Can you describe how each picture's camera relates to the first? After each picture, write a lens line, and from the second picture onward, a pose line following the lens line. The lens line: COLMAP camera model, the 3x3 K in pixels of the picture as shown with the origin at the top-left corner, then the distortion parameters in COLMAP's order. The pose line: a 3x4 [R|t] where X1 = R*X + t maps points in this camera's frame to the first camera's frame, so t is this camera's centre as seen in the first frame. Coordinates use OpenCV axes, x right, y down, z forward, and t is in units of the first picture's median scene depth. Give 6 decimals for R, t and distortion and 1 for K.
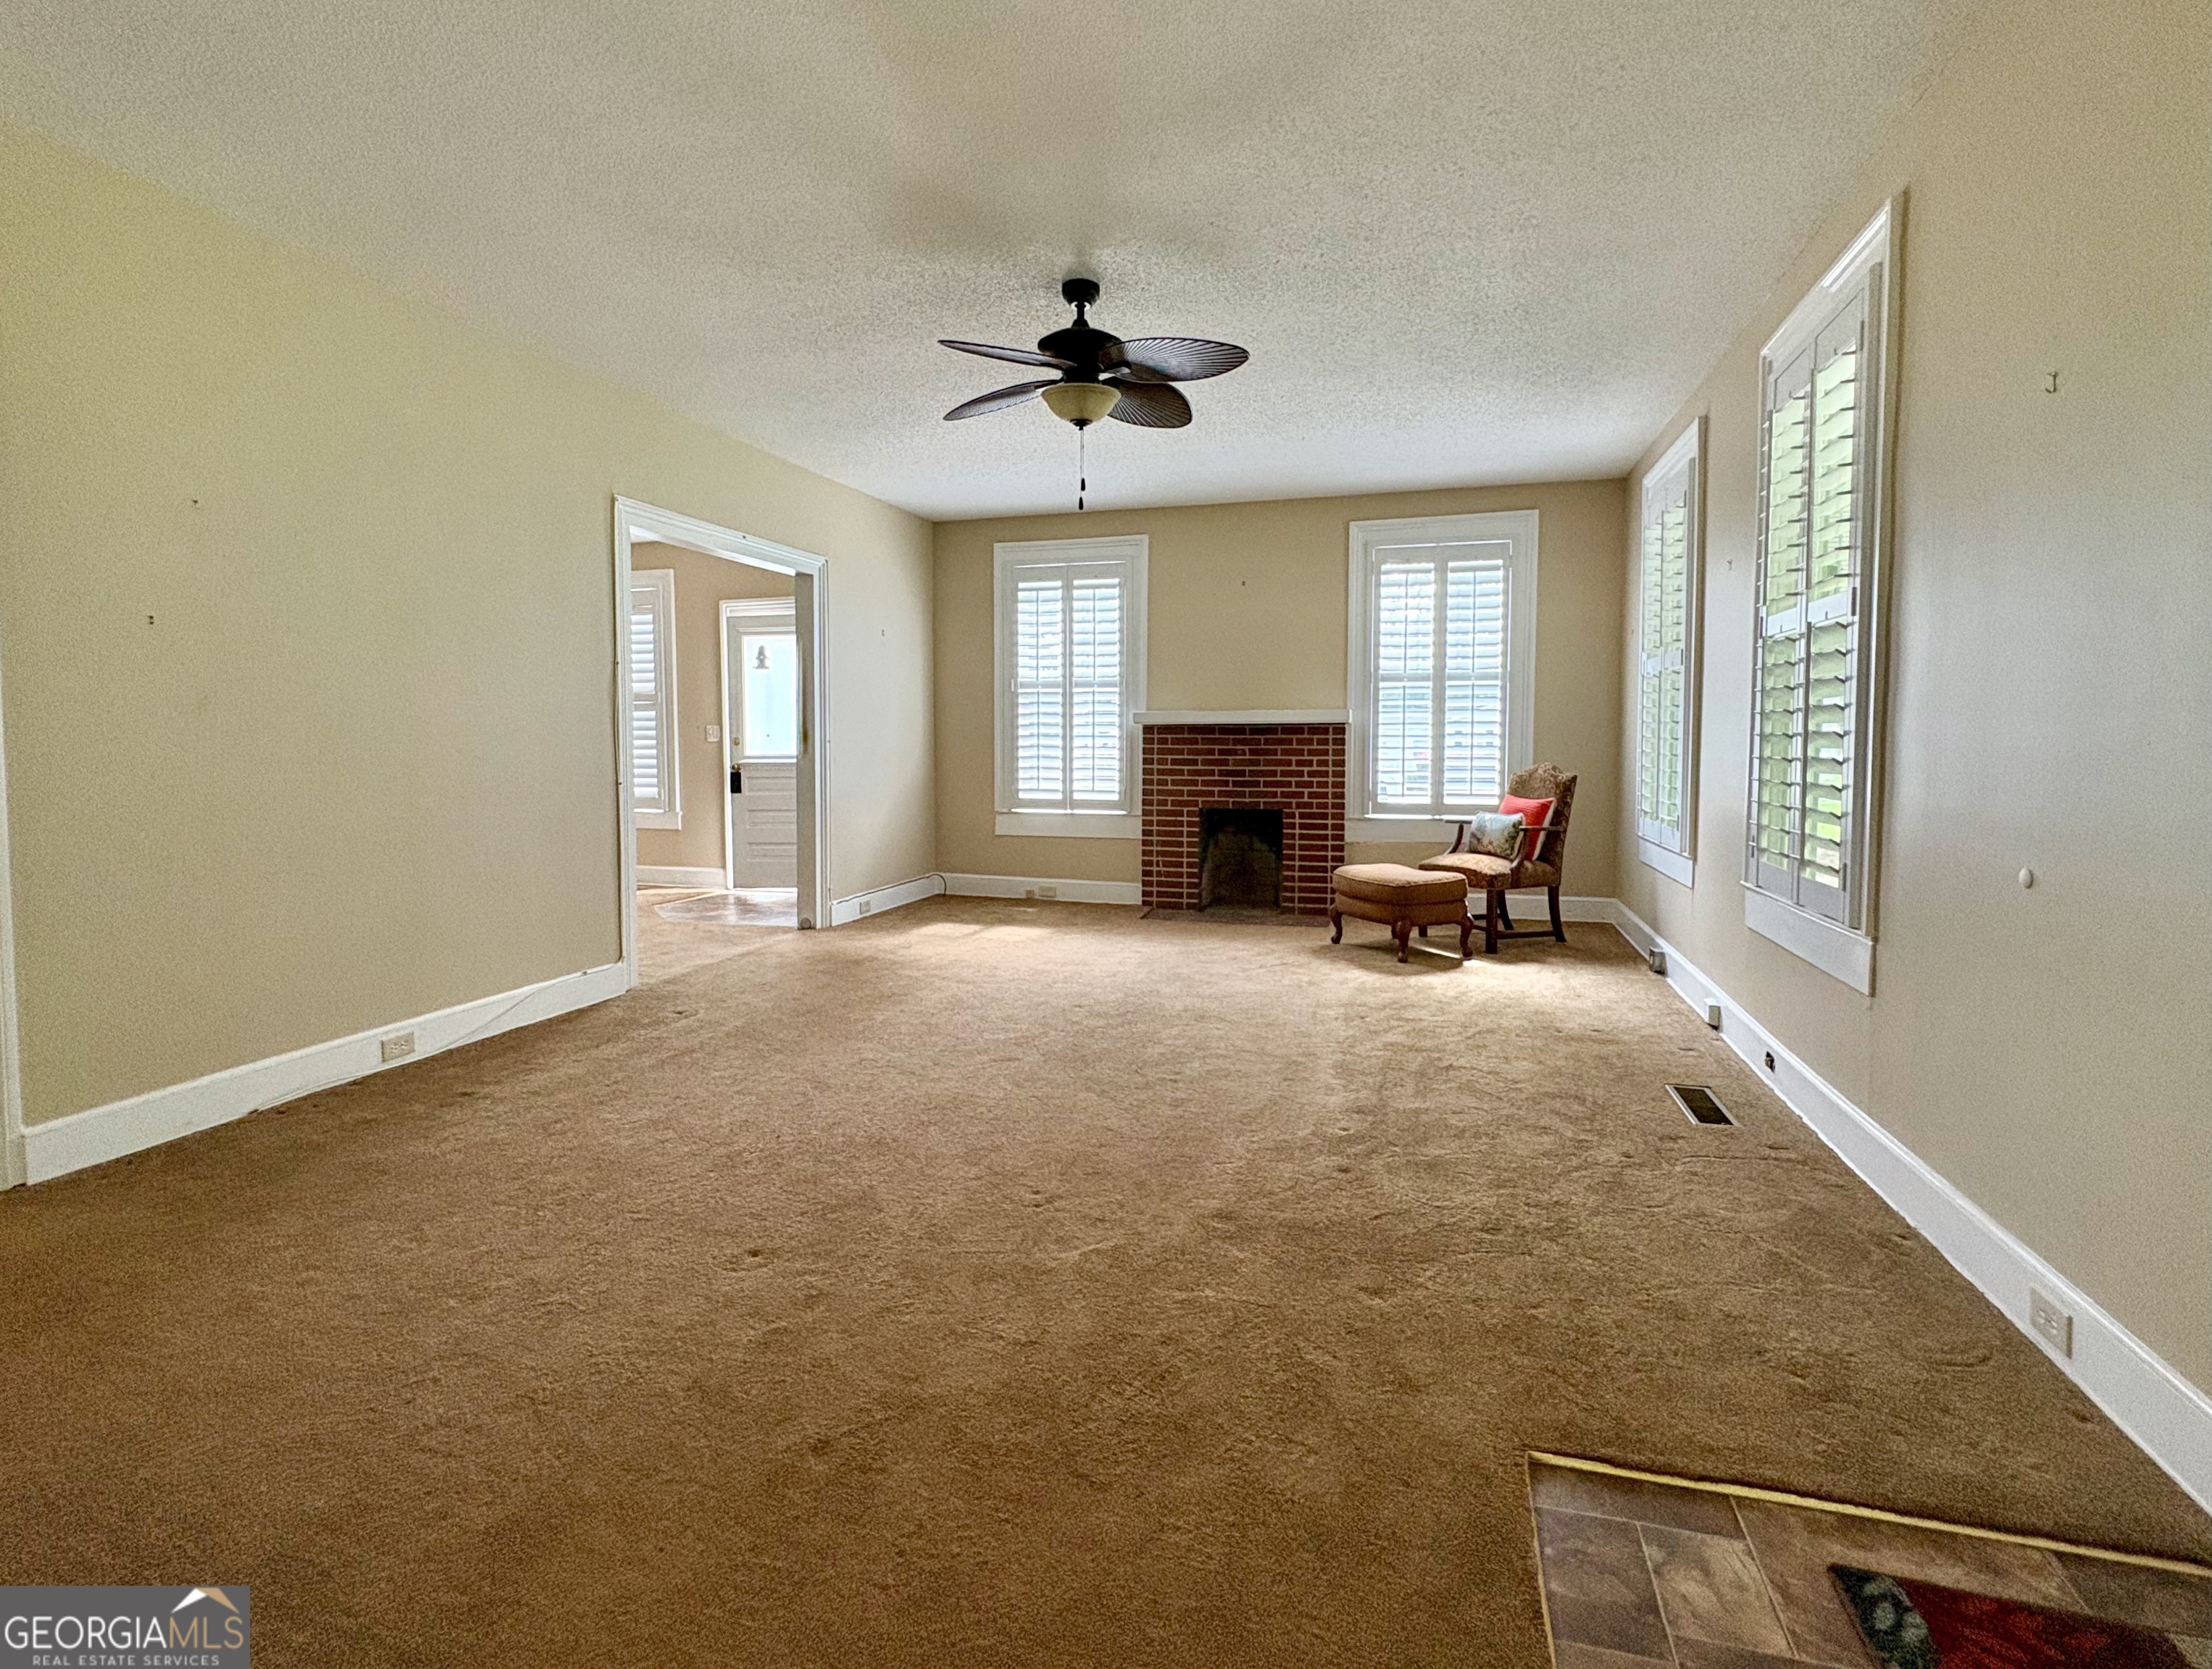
lens RADIAL K [[1066.2, 0, 1097.8], [0, 1066.2, 782.8], [0, 0, 1]] dist [0.001154, 0.000124]
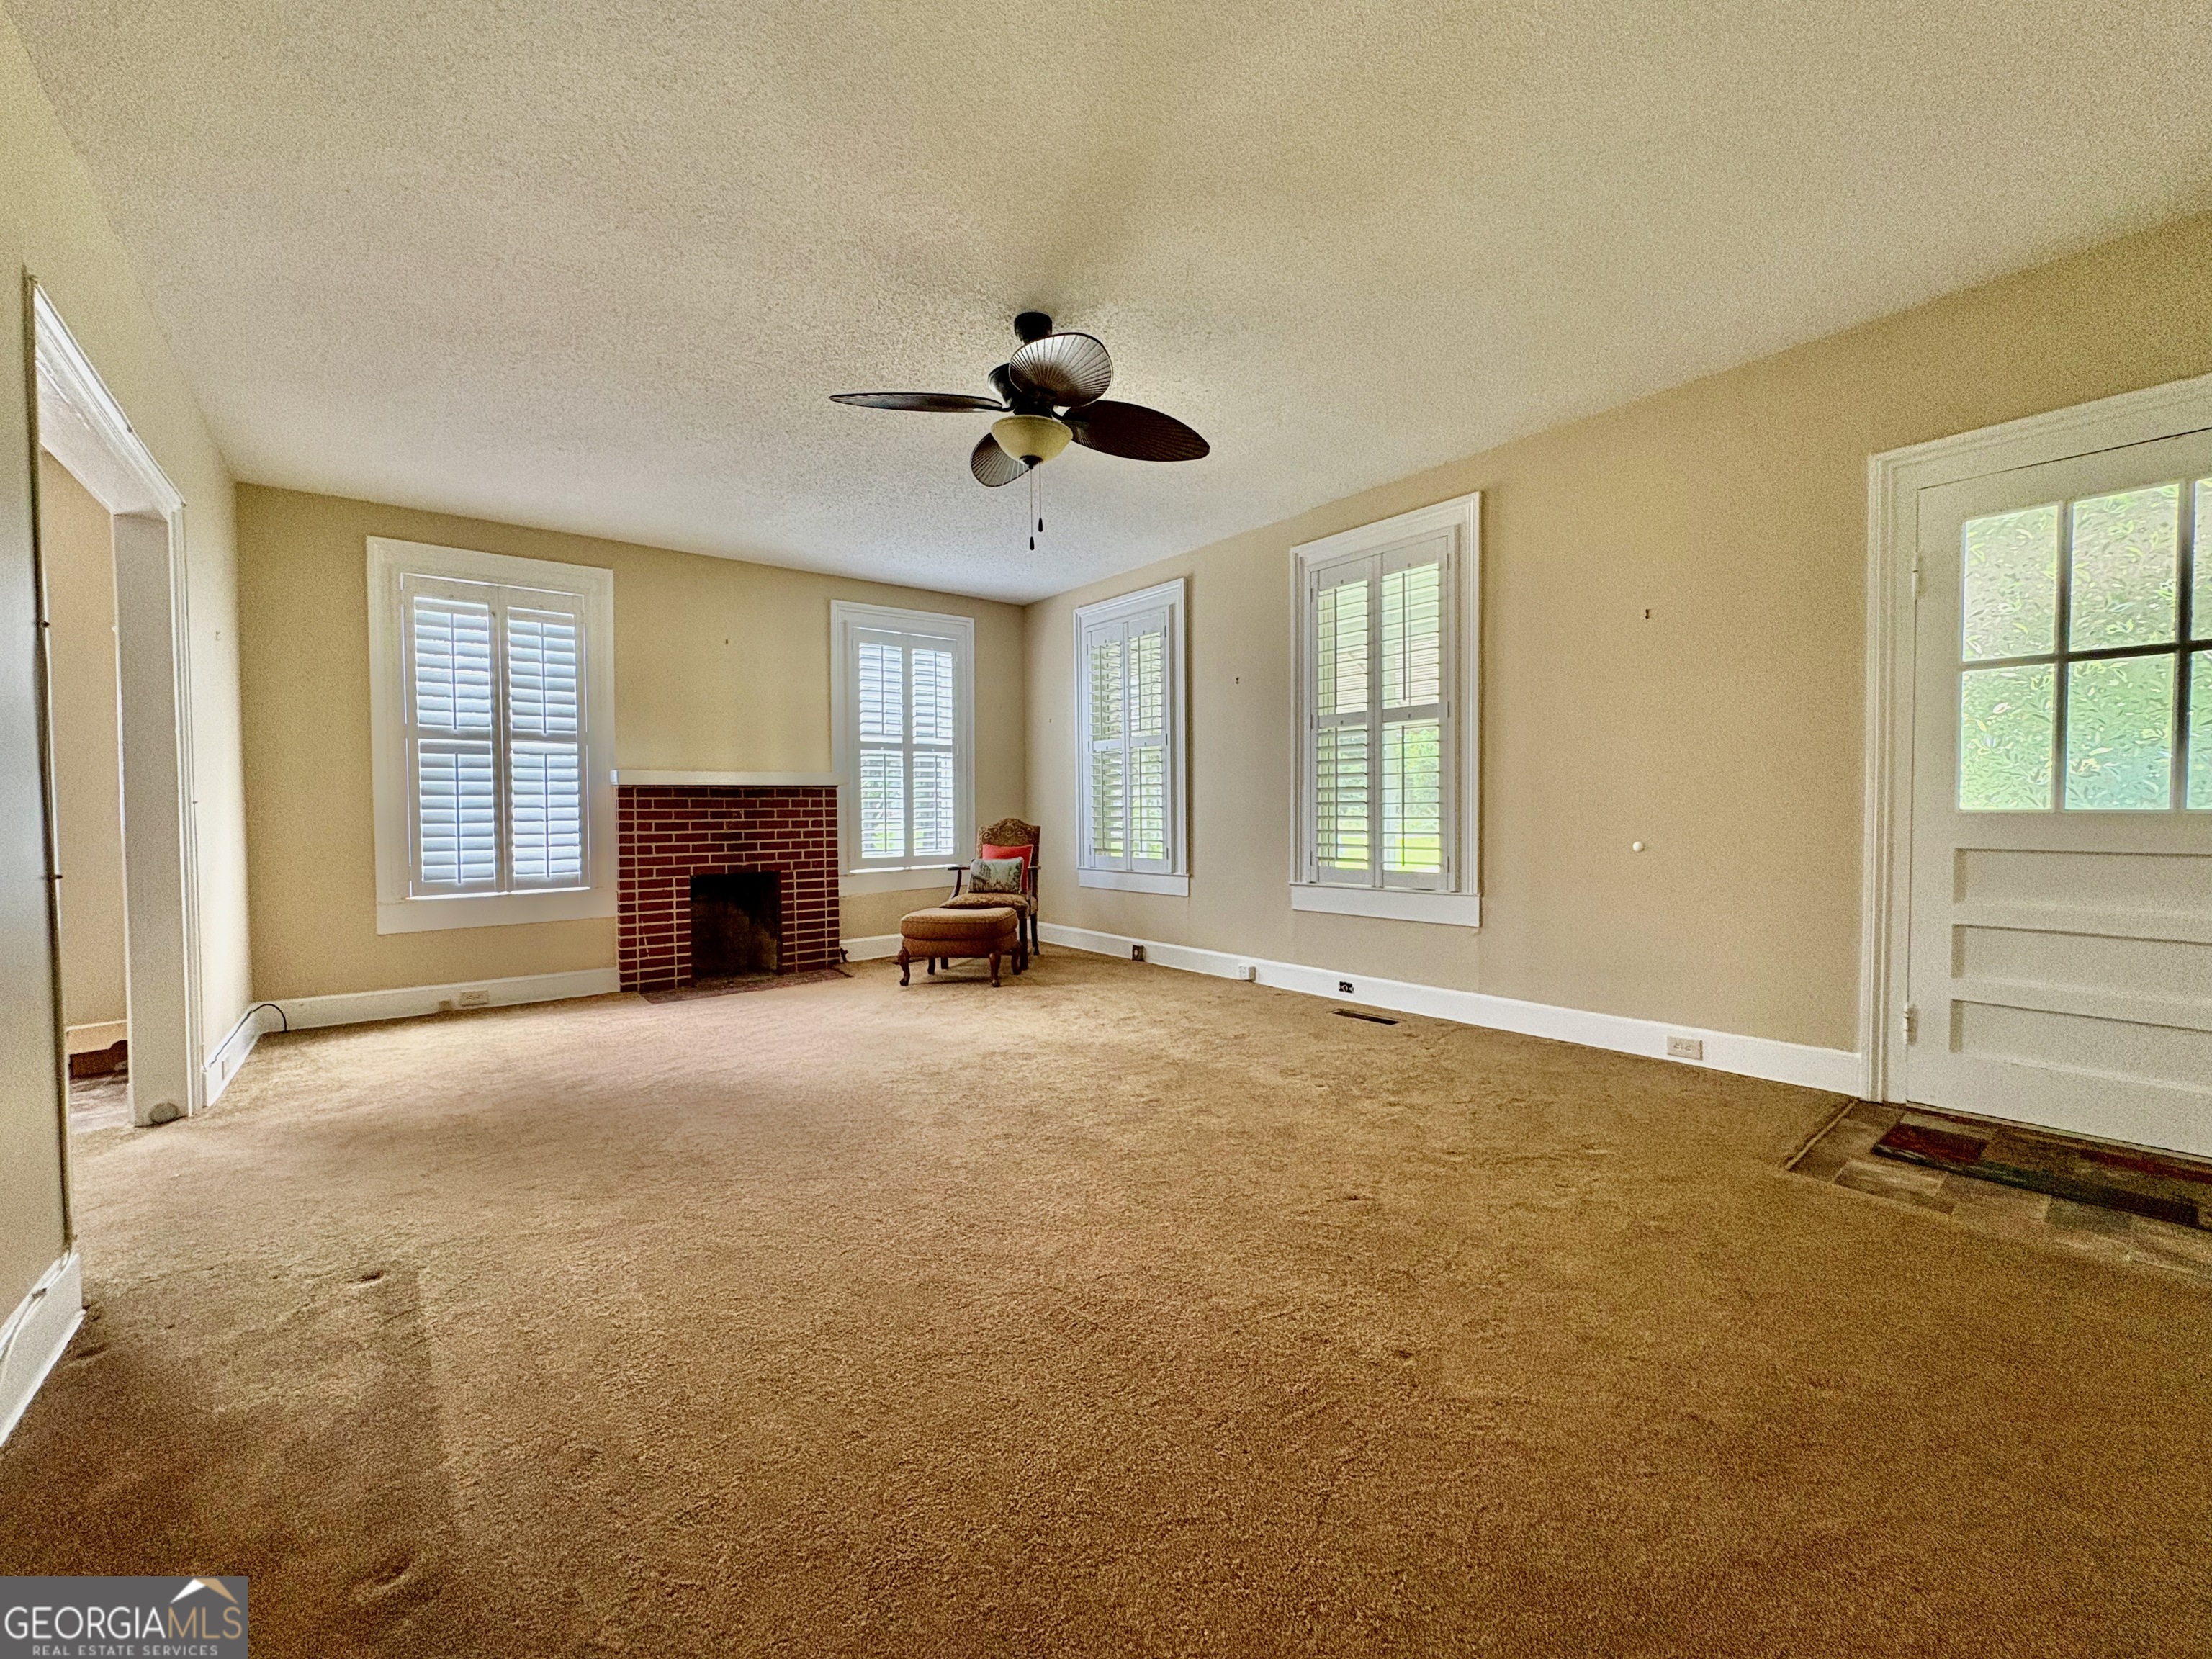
lens RADIAL K [[901.4, 0, 1107.5], [0, 901.4, 831.6], [0, 0, 1]] dist [0.002812, 0.001018]
pose [[0.560435, -0.030294, 0.827644, -0.363391], [0.048458, 0.998818, 0.003747, -0.000075], [-0.826779, 0.038006, 0.561241, 0.262919]]
